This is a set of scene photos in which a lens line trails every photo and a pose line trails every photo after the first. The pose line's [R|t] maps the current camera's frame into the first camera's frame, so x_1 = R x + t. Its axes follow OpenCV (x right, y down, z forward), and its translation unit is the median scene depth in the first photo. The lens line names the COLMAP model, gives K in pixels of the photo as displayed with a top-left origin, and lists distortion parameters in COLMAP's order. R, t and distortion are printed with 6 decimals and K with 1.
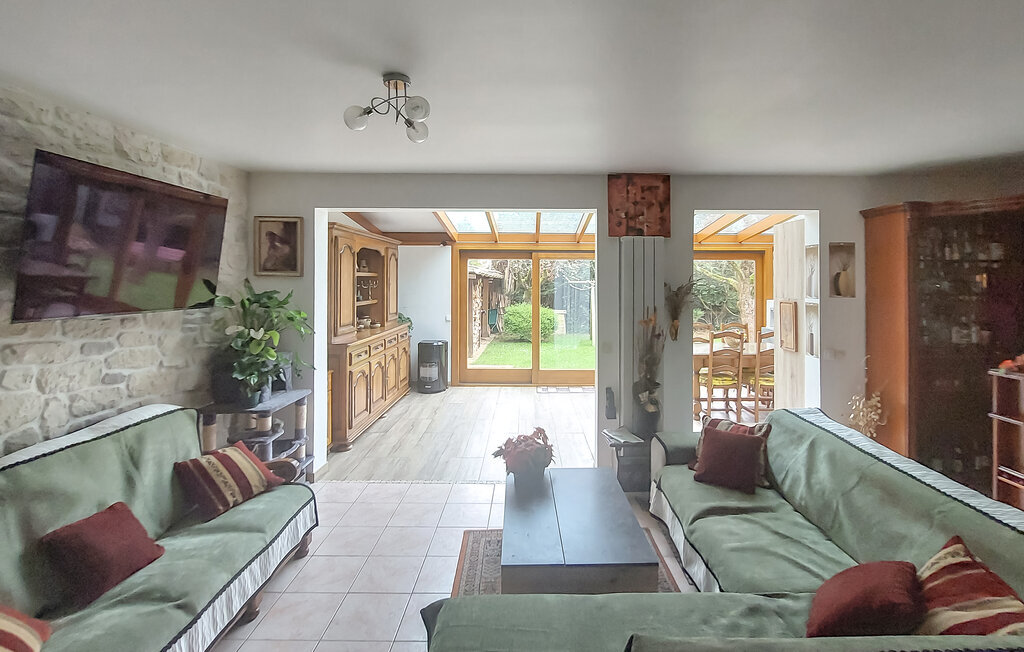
lens RADIAL K [[479.1, 0, 537.8], [0, 479.1, 267.2], [0, 0, 1]] dist [-0.013003, -0.001227]
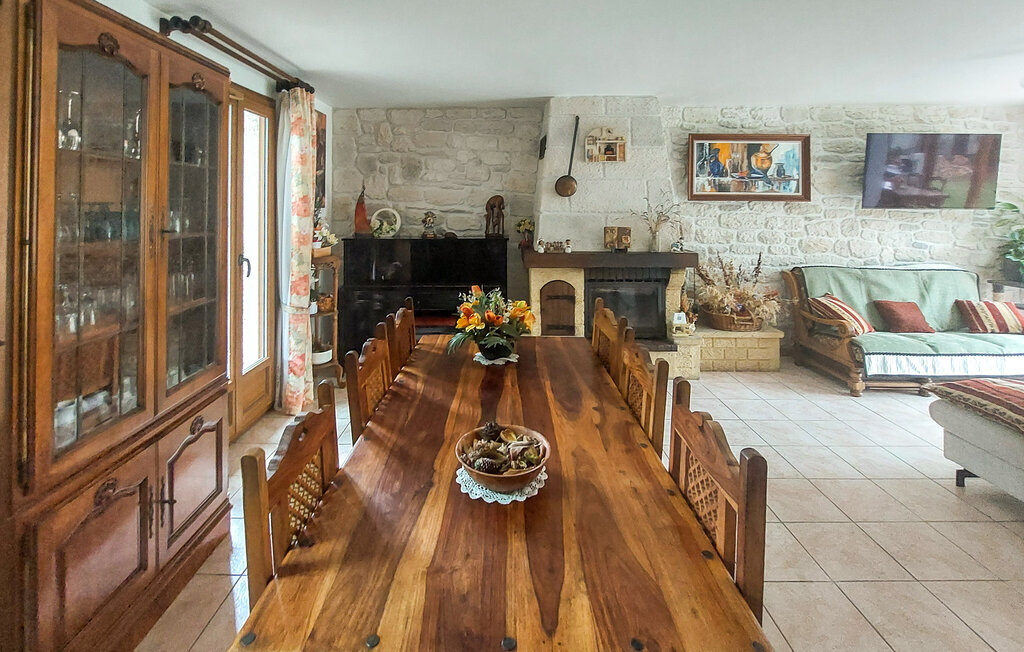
lens RADIAL K [[469.4, 0, 467.7], [0, 469.4, 195.1], [0, 0, 1]] dist [-0.011041, -0.000281]
pose [[-0.056815, -0.024533, -0.998083, 0.972622], [0.023129, 0.999397, -0.025881, 0.047286], [0.998117, -0.024555, -0.056213, -0.619125]]
